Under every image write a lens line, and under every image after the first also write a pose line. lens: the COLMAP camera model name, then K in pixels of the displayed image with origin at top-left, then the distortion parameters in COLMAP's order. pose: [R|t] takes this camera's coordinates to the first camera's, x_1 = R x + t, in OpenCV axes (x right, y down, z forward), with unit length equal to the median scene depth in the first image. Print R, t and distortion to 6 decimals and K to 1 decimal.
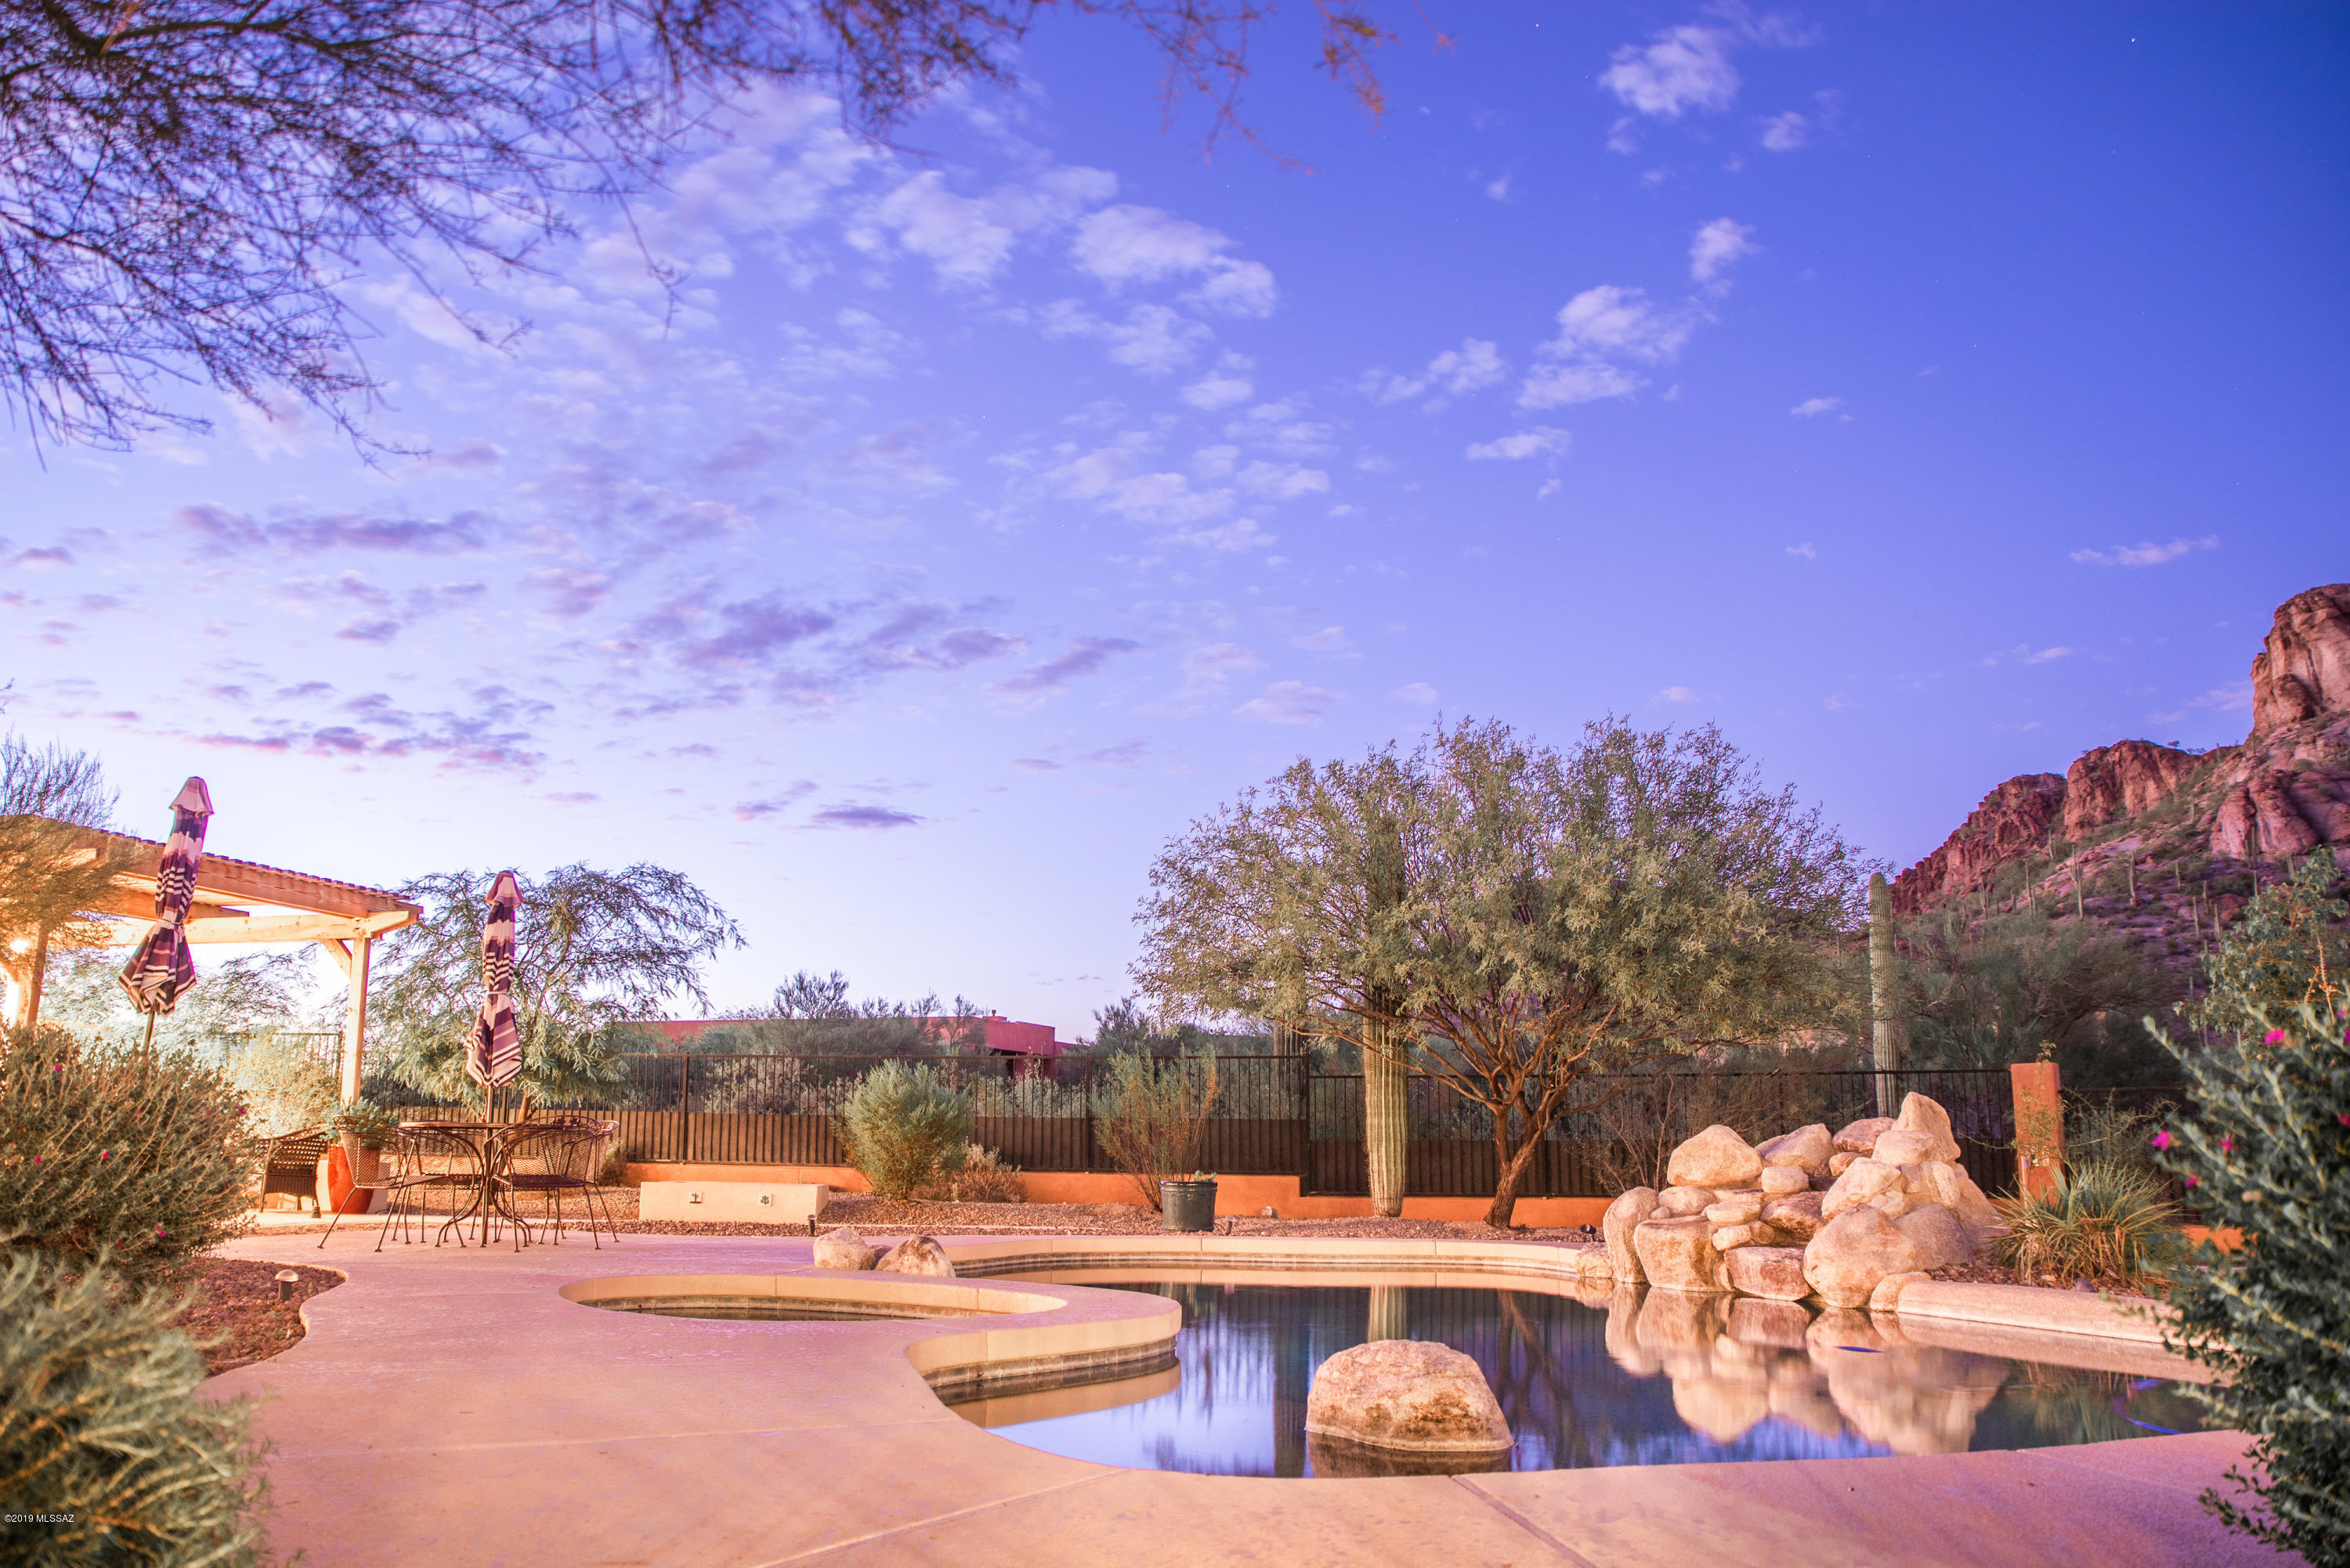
lens RADIAL K [[1720.7, 0, 1170.1], [0, 1720.7, 830.0], [0, 0, 1]] dist [-0.145038, 0.114141]
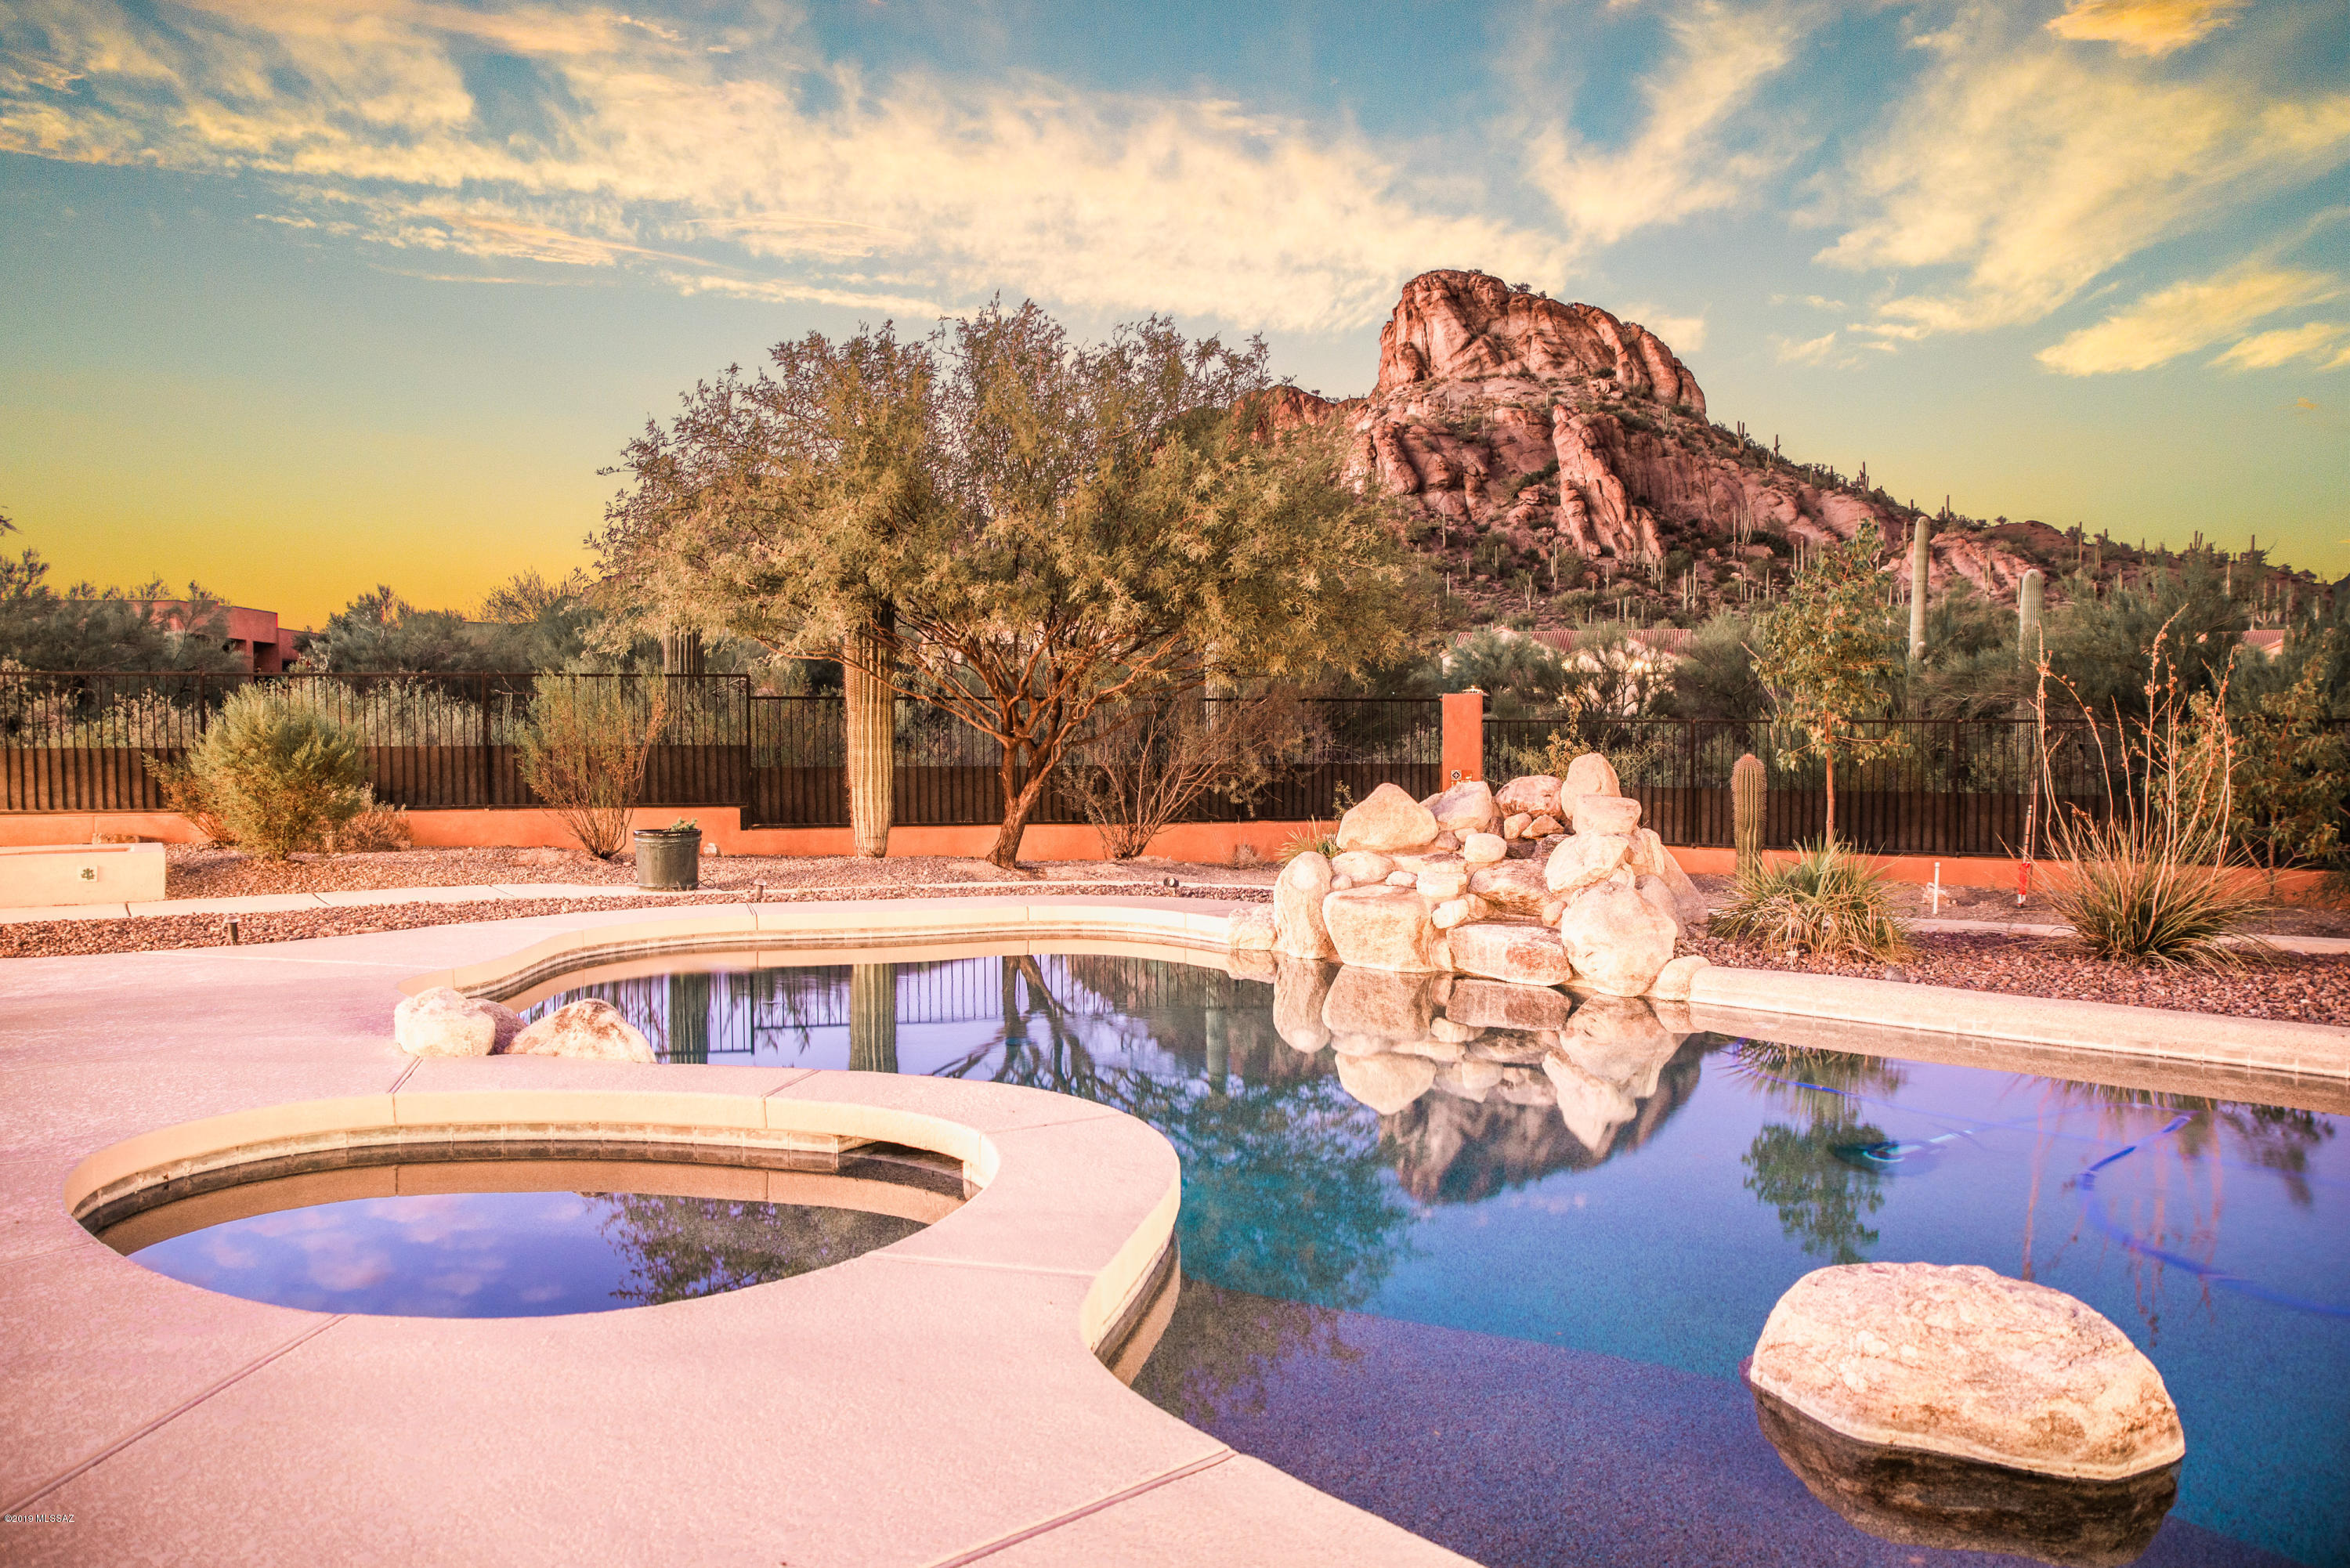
lens RADIAL K [[1606.8, 0, 1175.0], [0, 1606.8, 784.0], [0, 0, 1]] dist [-0.132093, 0.085263]
pose [[0.888993, -0.025818, 0.457192, -0.121926], [-0.074889, 0.976770, 0.200777, 0.005121], [-0.451755, -0.212727, 0.866409, 0.199497]]
